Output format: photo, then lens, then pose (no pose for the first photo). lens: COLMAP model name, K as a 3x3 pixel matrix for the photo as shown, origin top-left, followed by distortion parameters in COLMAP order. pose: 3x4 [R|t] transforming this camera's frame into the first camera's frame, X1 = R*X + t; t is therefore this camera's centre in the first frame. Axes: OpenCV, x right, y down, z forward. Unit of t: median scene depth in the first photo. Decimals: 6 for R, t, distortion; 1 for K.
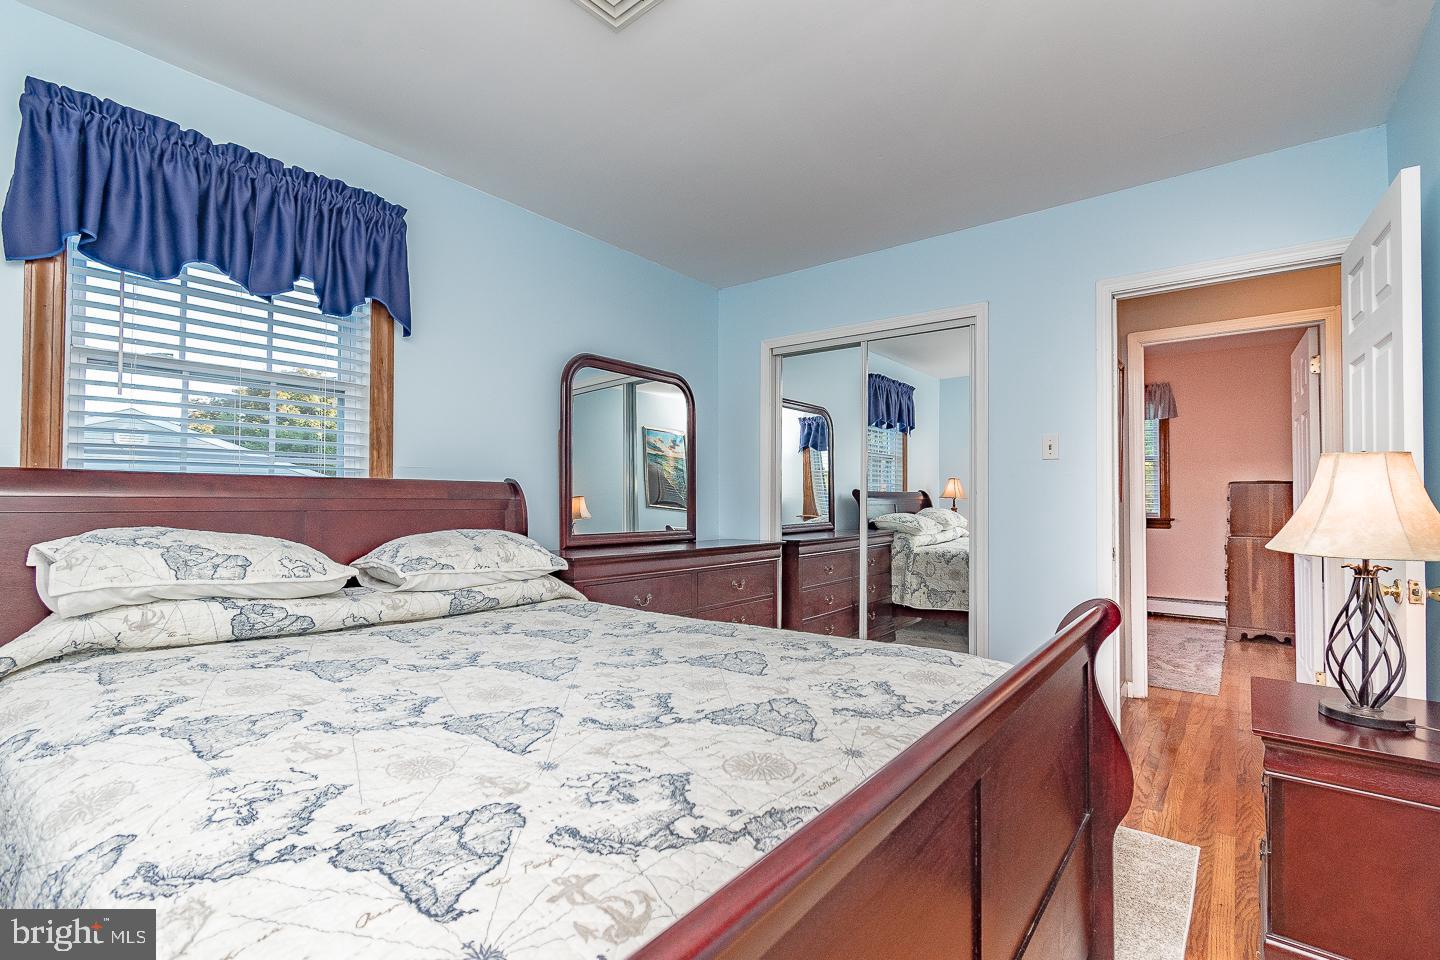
lens RADIAL K [[641.2, 0, 725.0], [0, 641.2, 488.0], [0, 0, 1]] dist [0.000058, -0.000739]
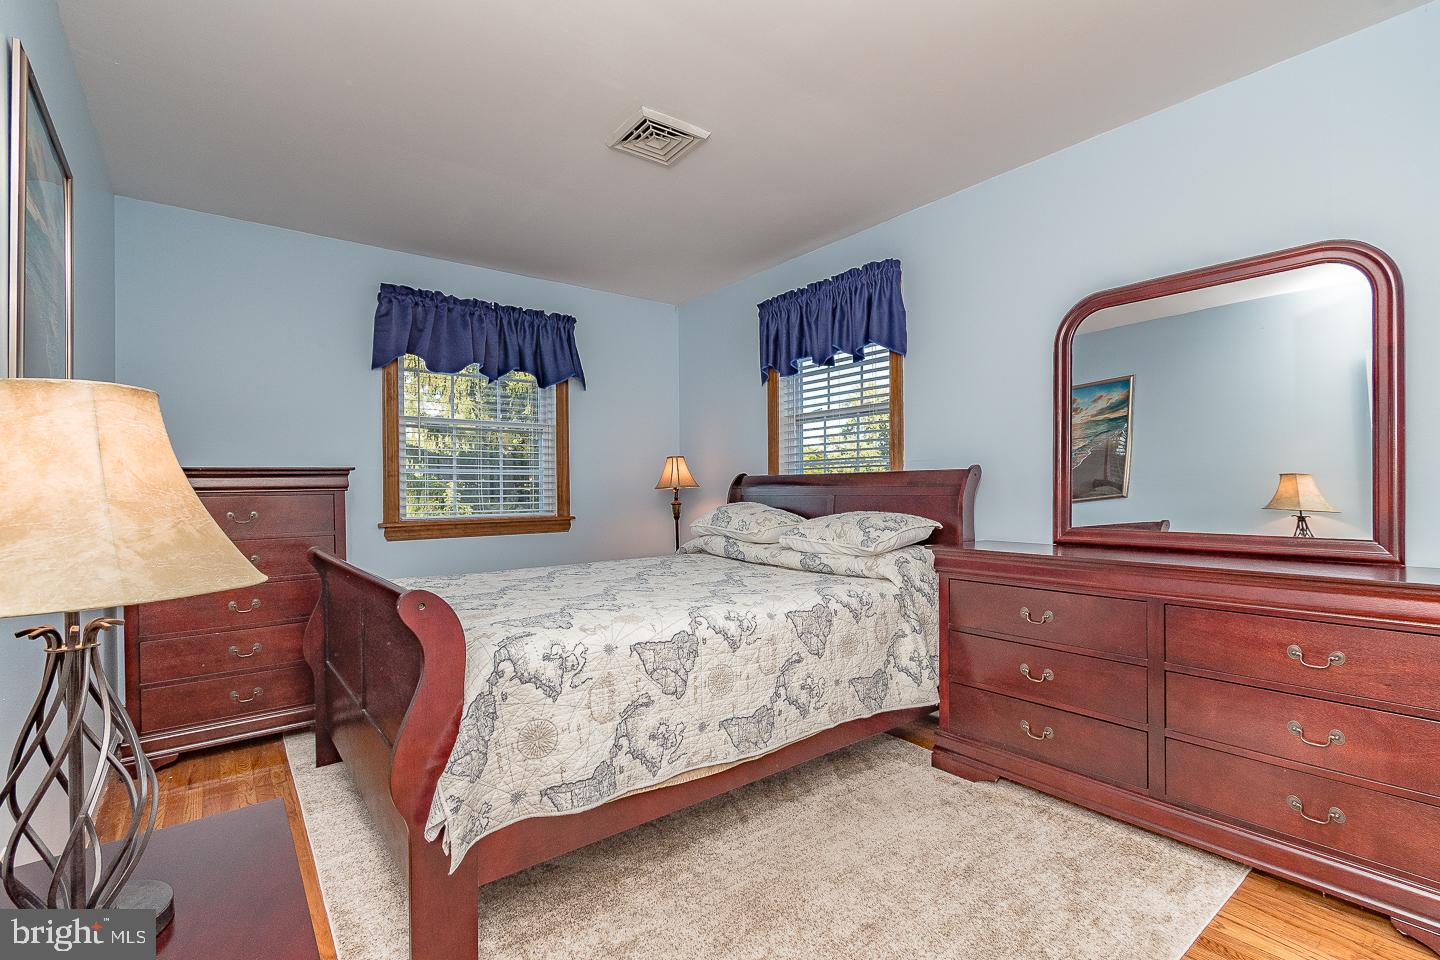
lens RADIAL K [[641.2, 0, 725.0], [0, 641.2, 488.0], [0, 0, 1]] dist [0.000058, -0.000739]
pose [[-0.211219, -0.007127, -0.977413, 0.884700], [0.026976, 0.999550, -0.013118, 0.029178], [0.977066, -0.029137, -0.210932, 1.024527]]
